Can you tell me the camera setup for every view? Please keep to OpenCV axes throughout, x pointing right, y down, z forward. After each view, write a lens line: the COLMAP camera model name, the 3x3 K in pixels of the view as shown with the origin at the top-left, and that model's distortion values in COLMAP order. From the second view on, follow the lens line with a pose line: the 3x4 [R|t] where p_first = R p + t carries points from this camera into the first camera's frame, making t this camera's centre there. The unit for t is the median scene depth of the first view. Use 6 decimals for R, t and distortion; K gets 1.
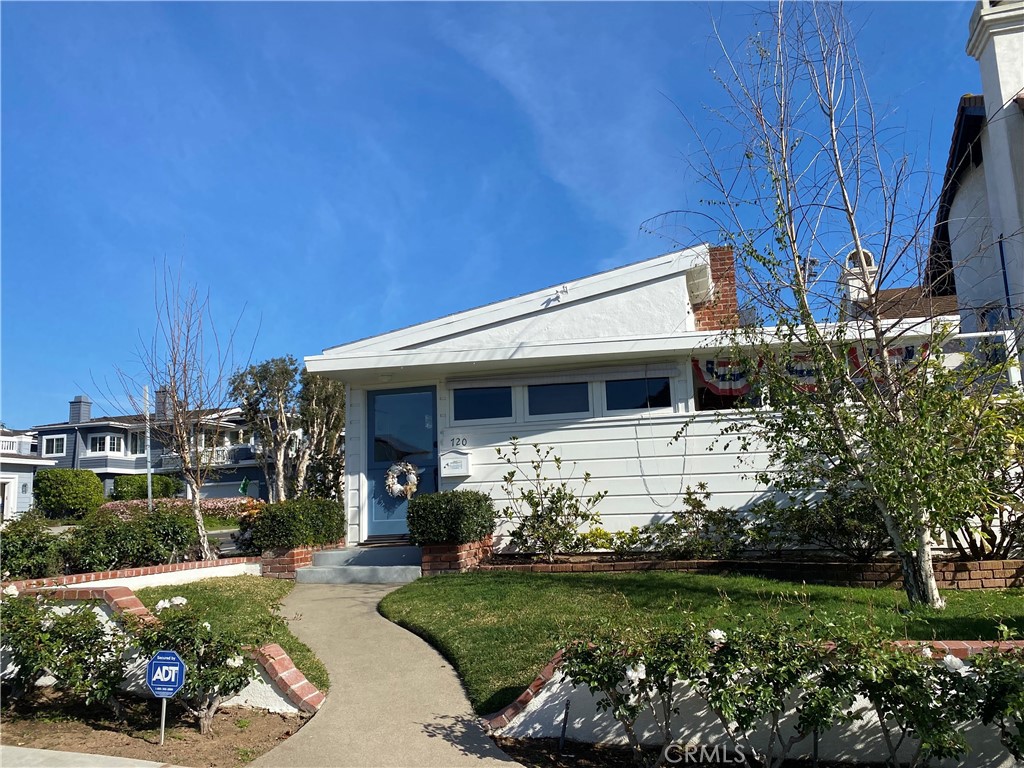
lens RADIAL K [[847.8, 0, 512.0], [0, 847.8, 384.0], [0, 0, 1]] dist [0.001667, -0.006680]
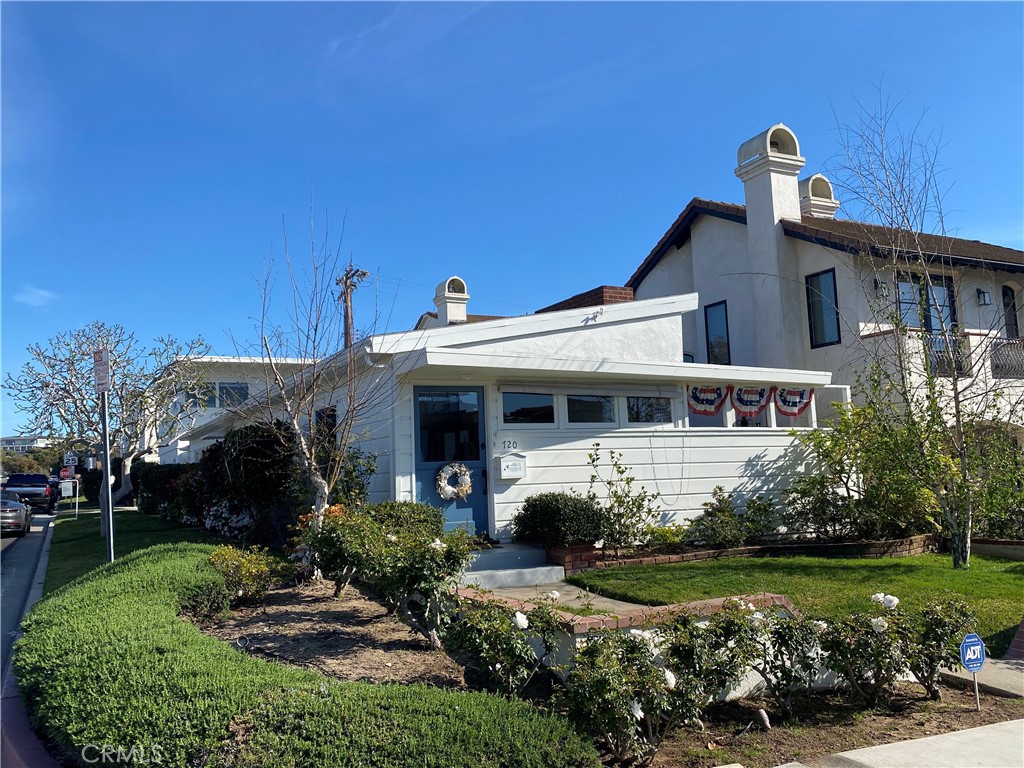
lens RADIAL K [[847.8, 0, 512.0], [0, 847.8, 384.0], [0, 0, 1]] dist [0.001667, -0.006680]
pose [[0.733479, 0.082023, 0.674745, -0.782242], [-0.086410, 0.995890, -0.027131, 0.024108], [-0.674197, -0.038405, 0.737552, 0.259650]]
